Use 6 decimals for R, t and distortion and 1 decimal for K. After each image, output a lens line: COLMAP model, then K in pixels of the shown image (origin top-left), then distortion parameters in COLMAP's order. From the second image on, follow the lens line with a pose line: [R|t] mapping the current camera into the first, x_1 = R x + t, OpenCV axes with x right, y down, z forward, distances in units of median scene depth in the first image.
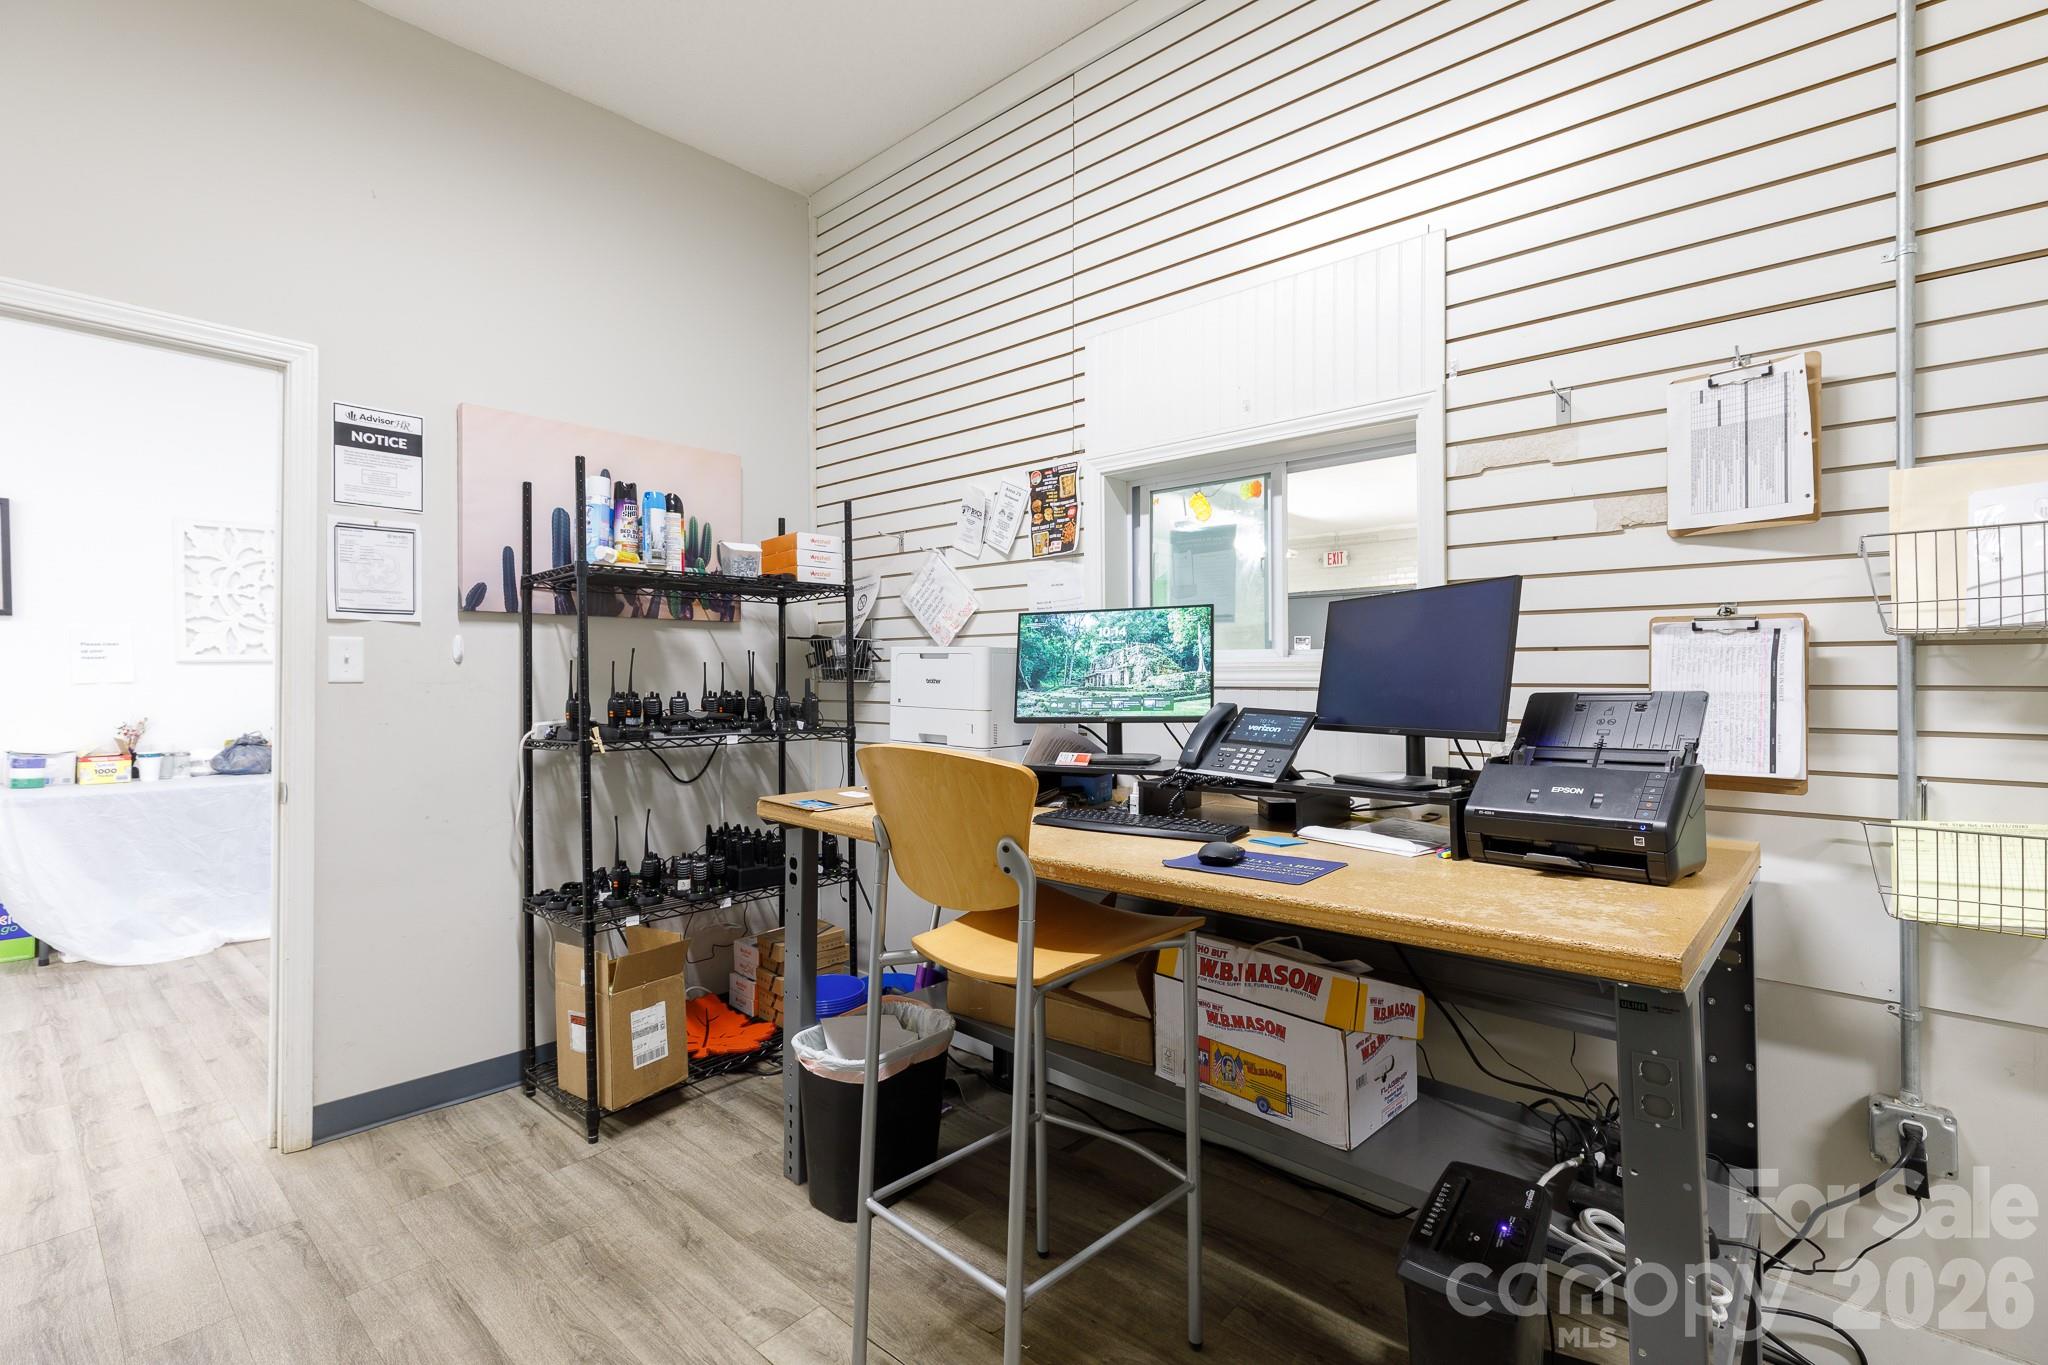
lens RADIAL K [[904.6, 0, 1023.6], [0, 904.6, 670.7], [0, 0, 1]] dist [0.003447, 0.000046]
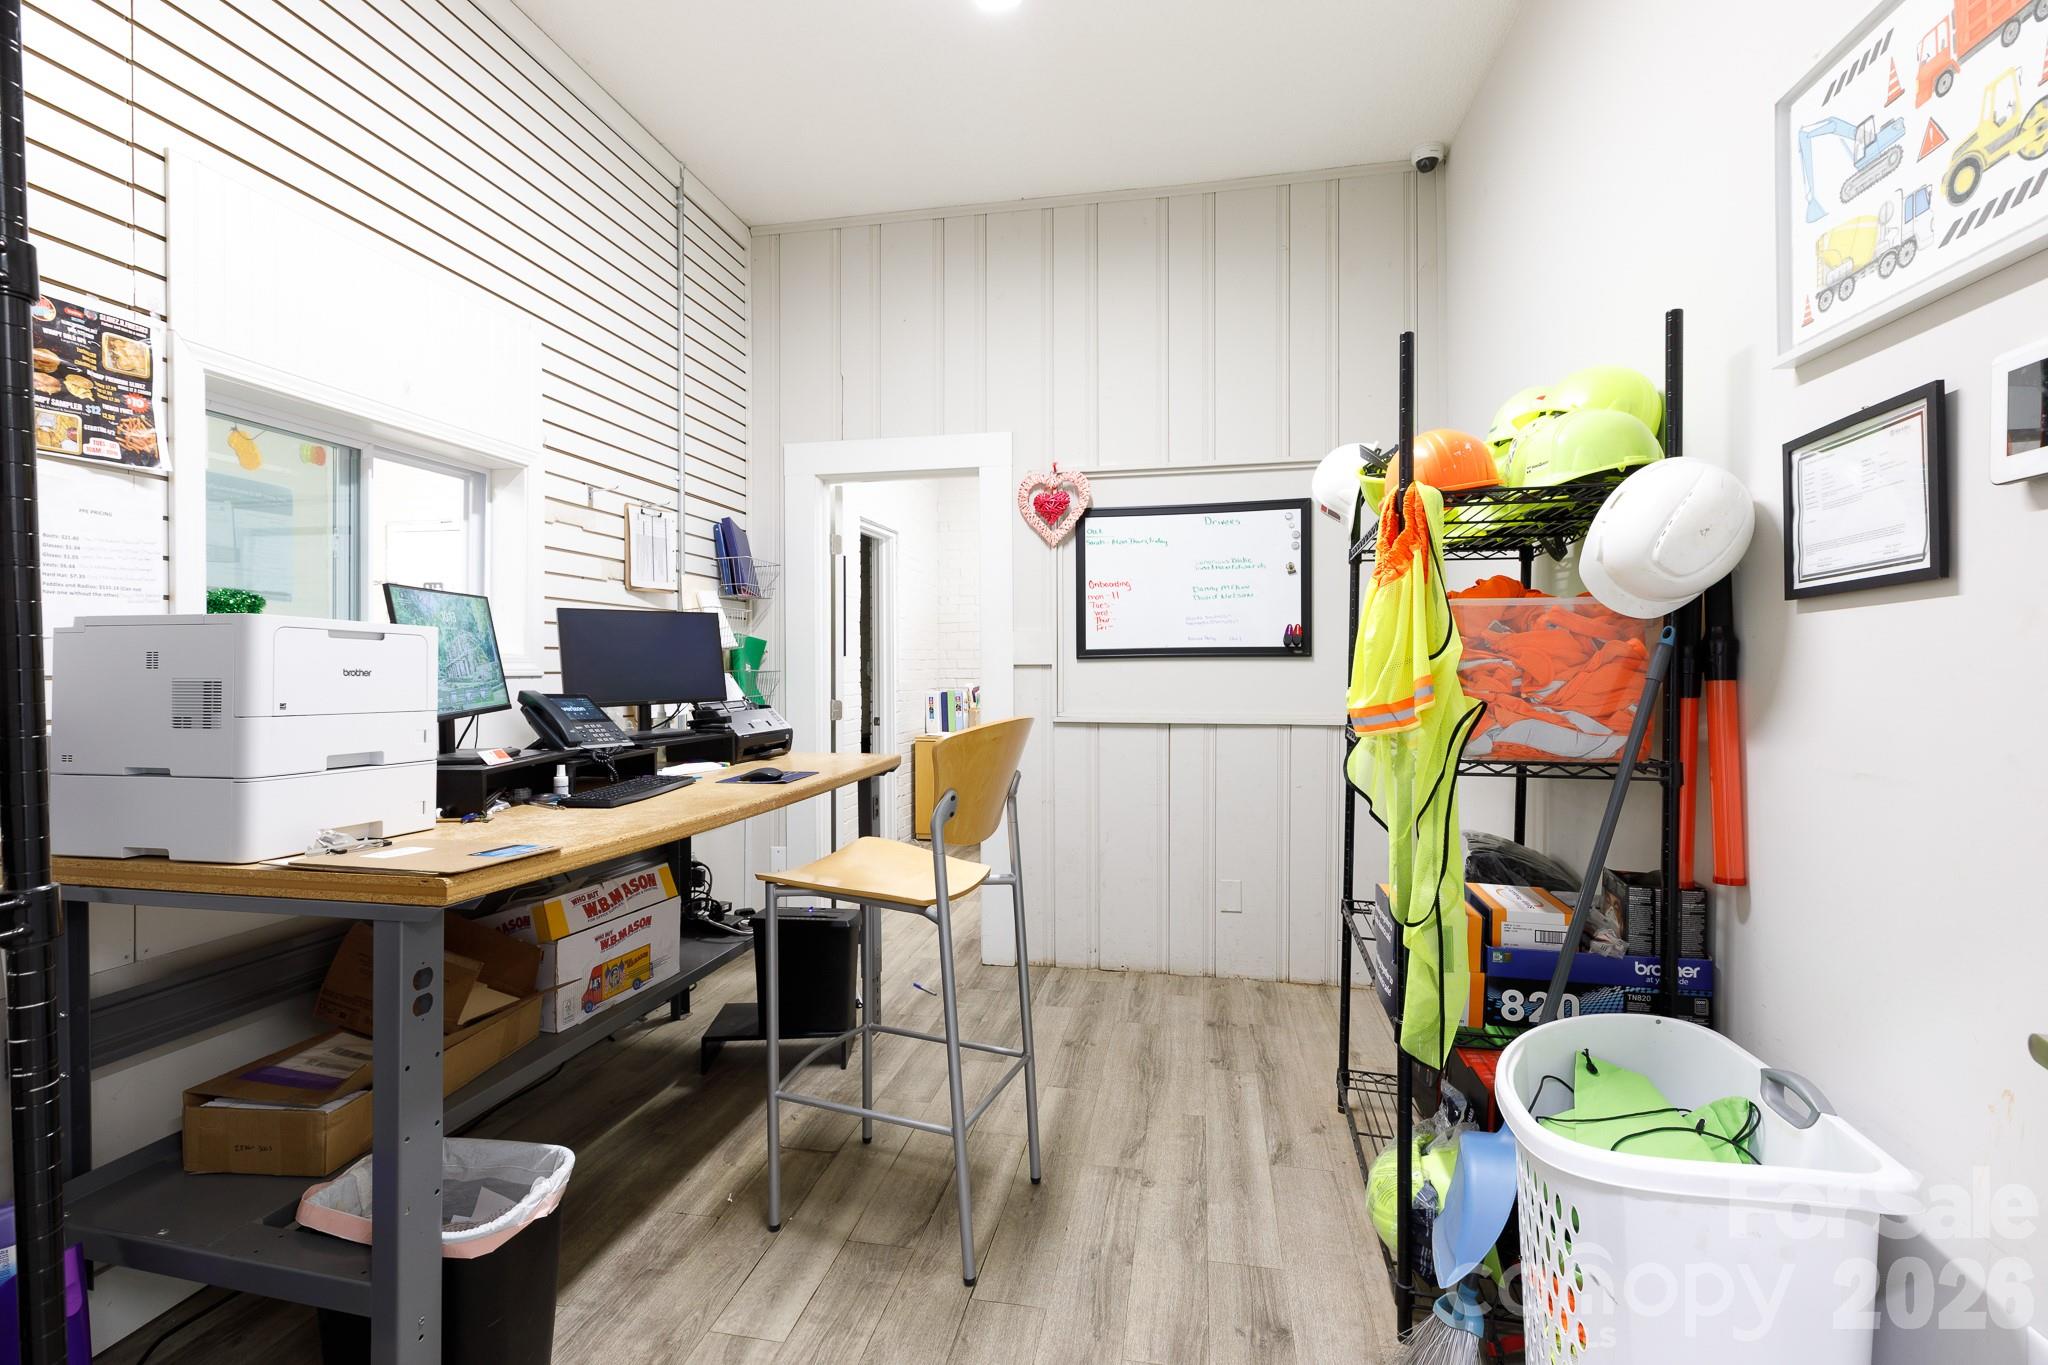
lens RADIAL K [[904.6, 0, 1023.6], [0, 904.6, 670.7], [0, 0, 1]] dist [0.003447, 0.000046]
pose [[-0.499364, -0.000830, 0.866392, -1.116110], [-0.001110, 0.999999, 0.000318, 0.011318], [-0.866391, -0.000803, -0.499365, 1.101423]]
